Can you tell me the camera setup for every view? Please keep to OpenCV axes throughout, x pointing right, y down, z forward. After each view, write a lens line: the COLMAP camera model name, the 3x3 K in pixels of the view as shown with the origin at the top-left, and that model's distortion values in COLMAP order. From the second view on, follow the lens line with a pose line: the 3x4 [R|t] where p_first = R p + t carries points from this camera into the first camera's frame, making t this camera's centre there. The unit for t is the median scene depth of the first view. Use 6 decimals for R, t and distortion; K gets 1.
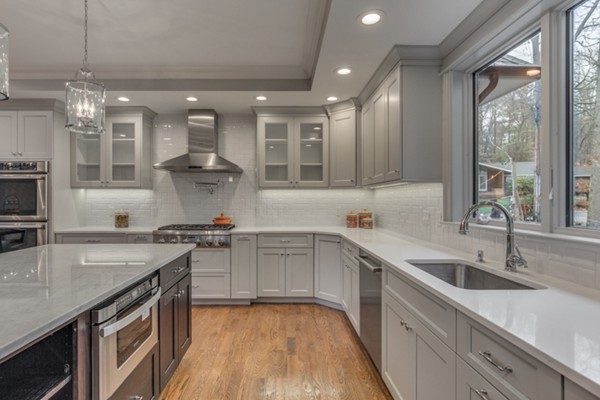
lens RADIAL K [[326.4, 0, 278.8], [0, 326.4, 200.7], [0, 0, 1]] dist [-0.003909, -0.000566]
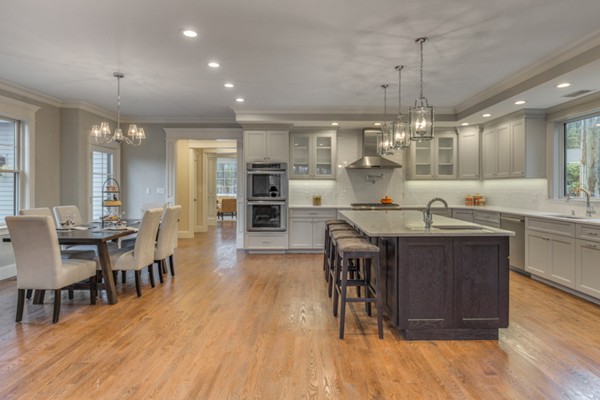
lens RADIAL K [[354.2, 0, 299.9], [0, 354.2, 186.7], [0, 0, 1]] dist [-0.001724, -0.000595]
pose [[0.999991, 0.001821, 0.003854, -0.595574], [-0.001809, 0.999993, -0.003165, 0.001070], [-0.003860, 0.003158, 0.999988, -0.668228]]
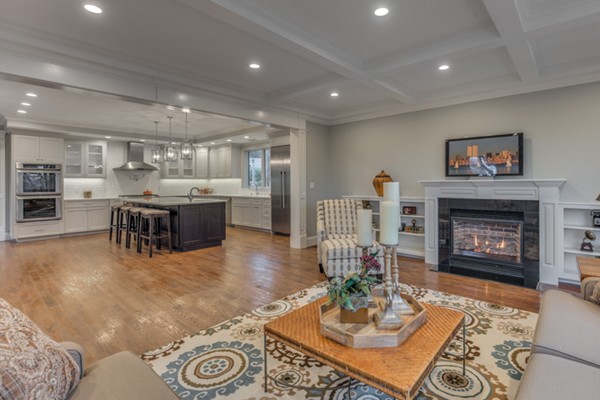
lens RADIAL K [[307.1, 0, 331.6], [0, 307.1, 180.2], [0, 0, 1]] dist [-0.003278, -0.000136]
pose [[0.636077, 0.003012, 0.771620, -1.009643], [0.010591, 0.999864, -0.012634, 0.015447], [-0.771553, 0.016208, 0.635959, -1.329233]]
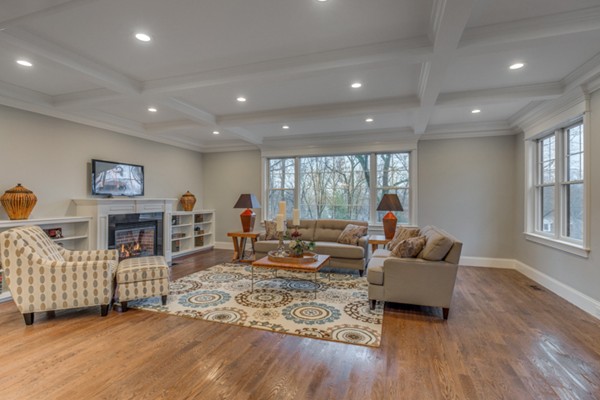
lens RADIAL K [[292.3, 0, 301.0], [0, 292.3, 197.5], [0, 0, 1]] dist [-0.002558, -0.000191]
pose [[-0.953996, -0.001502, 0.299817, -0.951882], [-0.001710, 0.999998, -0.000431, 0.001249], [-0.299816, -0.000924, -0.953997, -0.053349]]
